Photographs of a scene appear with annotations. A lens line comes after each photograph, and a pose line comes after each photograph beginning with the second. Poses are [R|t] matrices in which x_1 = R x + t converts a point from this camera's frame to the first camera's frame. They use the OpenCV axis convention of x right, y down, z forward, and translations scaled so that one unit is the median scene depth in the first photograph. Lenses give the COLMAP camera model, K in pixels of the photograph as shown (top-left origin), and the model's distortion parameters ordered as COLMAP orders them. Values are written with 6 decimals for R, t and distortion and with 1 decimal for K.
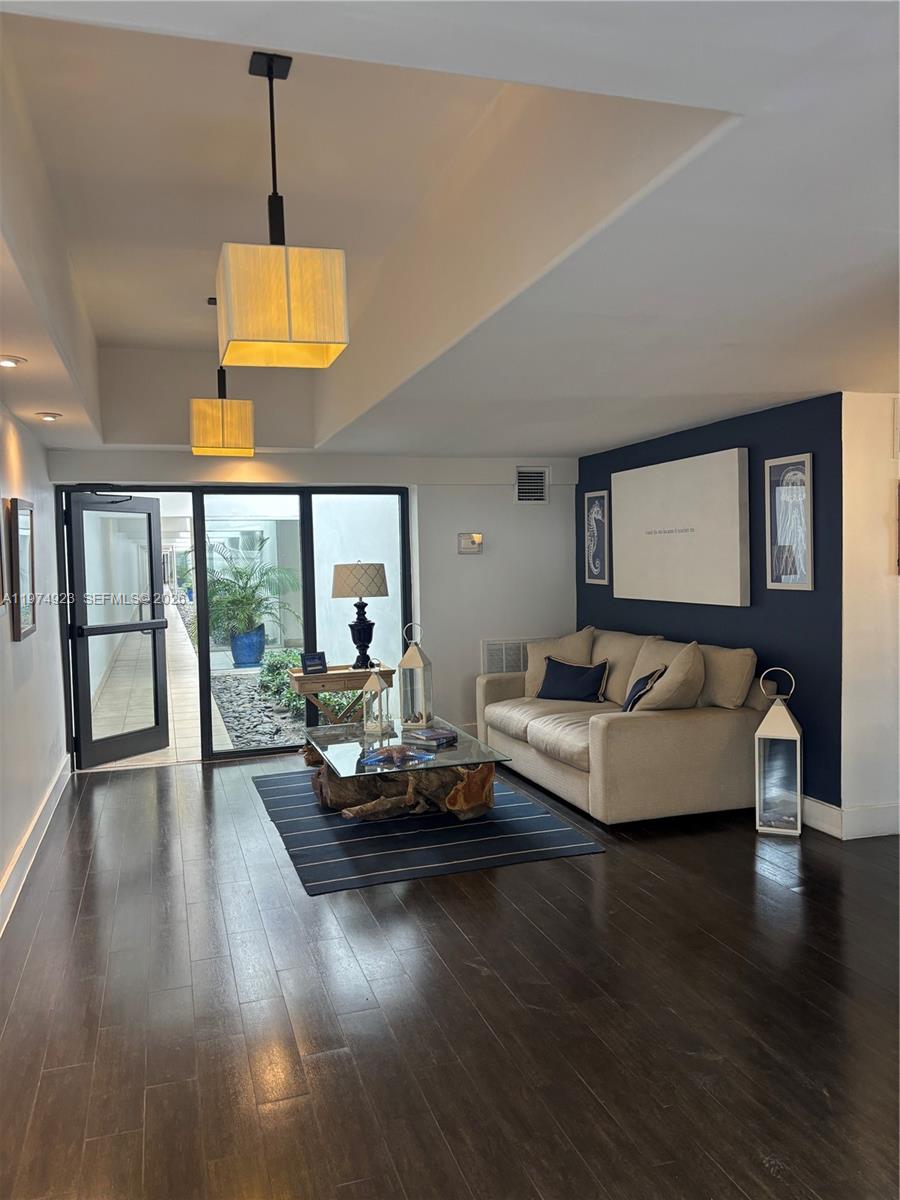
lens RADIAL K [[901.4, 0, 451.3], [0, 901.4, 591.1], [0, 0, 1]] dist [0.008111, -0.007722]
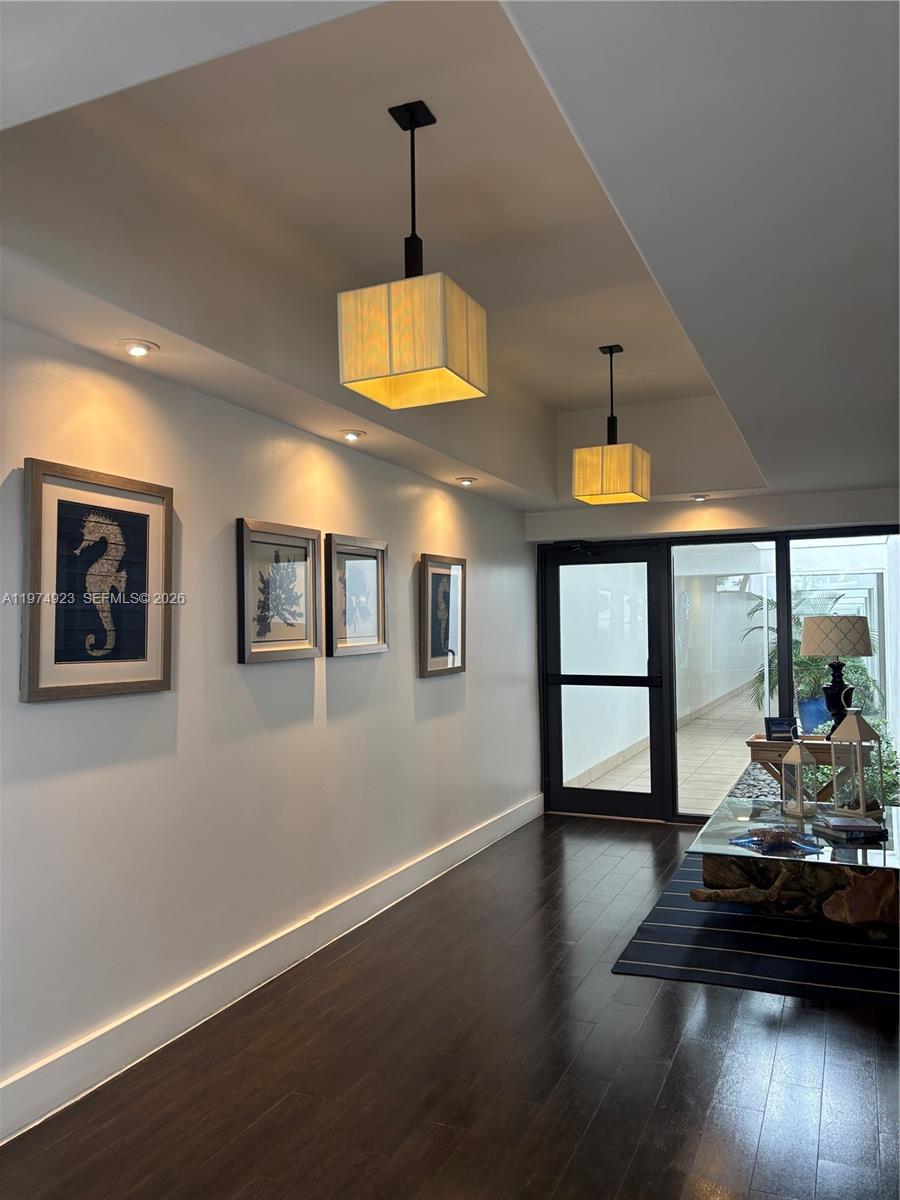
lens RADIAL K [[901.4, 0, 446.5], [0, 901.4, 608.3], [0, 0, 1]] dist [0.008111, -0.007722]
pose [[0.733796, -0.005745, -0.679346, 0.288149], [-0.030789, 0.998656, -0.041703, 0.011595], [0.678672, 0.051518, 0.732632, 0.168223]]
